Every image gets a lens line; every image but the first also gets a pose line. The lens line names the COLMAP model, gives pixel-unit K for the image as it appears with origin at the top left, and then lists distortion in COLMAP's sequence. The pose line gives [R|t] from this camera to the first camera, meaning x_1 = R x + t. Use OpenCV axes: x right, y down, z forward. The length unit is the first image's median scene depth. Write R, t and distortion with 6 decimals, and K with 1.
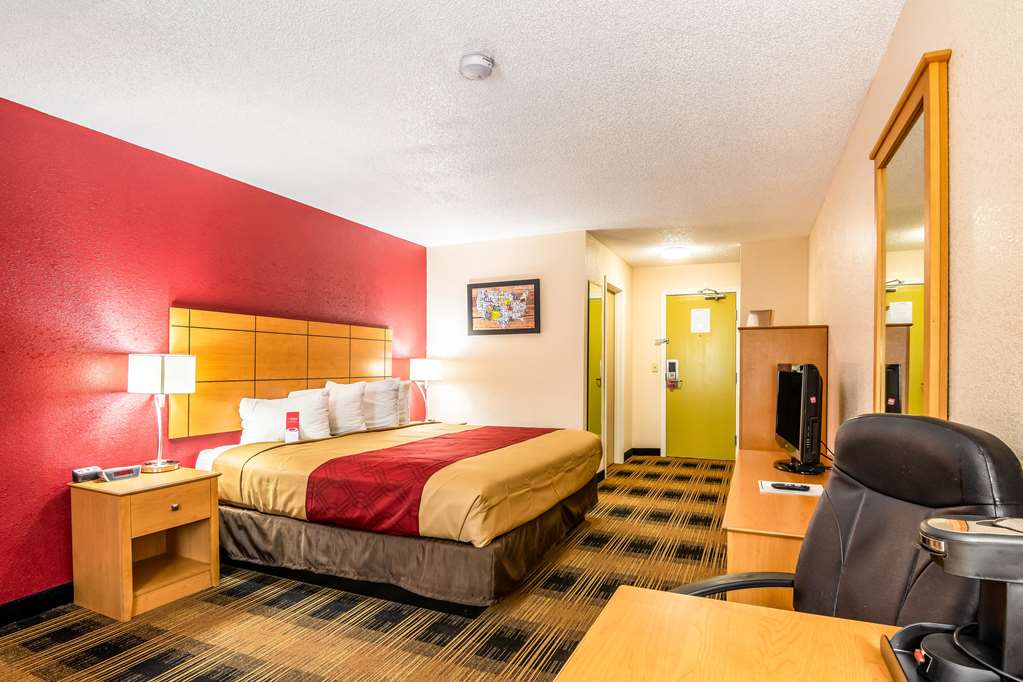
lens RADIAL K [[501.9, 0, 512.9], [0, 501.9, 356.7], [0, 0, 1]] dist [-0.001716, 0.000338]
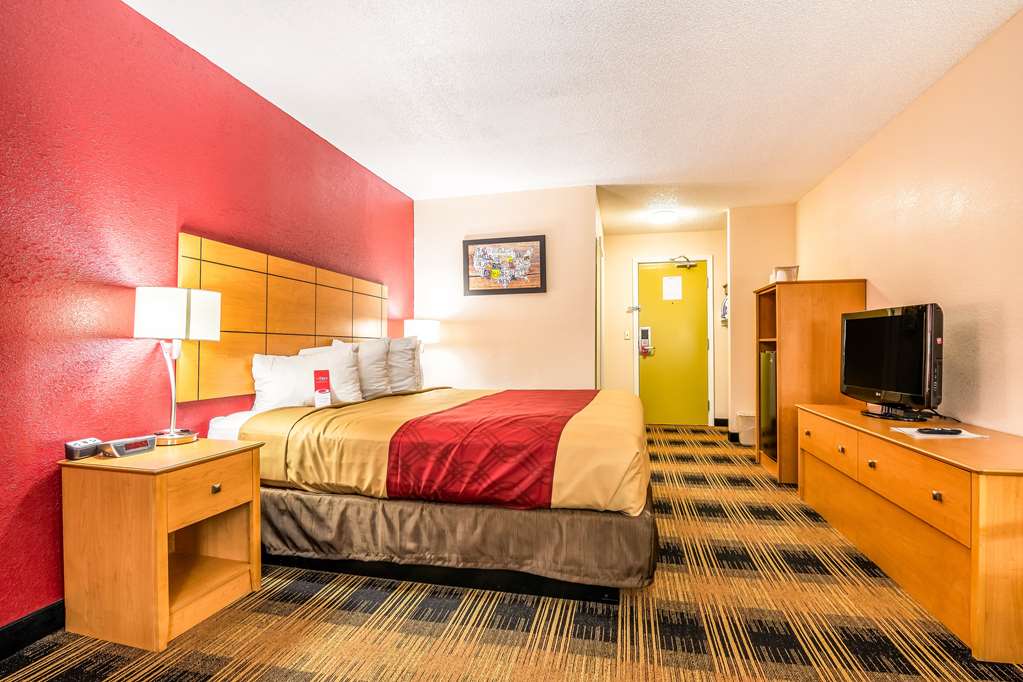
lens RADIAL K [[499.1, 0, 511.8], [0, 499.1, 324.6], [0, 0, 1]] dist [-0.002569, -0.001335]
pose [[0.987680, 0.000285, 0.156487, -0.320677], [0.002975, 0.999783, -0.020597, 0.066249], [-0.156459, 0.020809, 0.987465, 0.175167]]
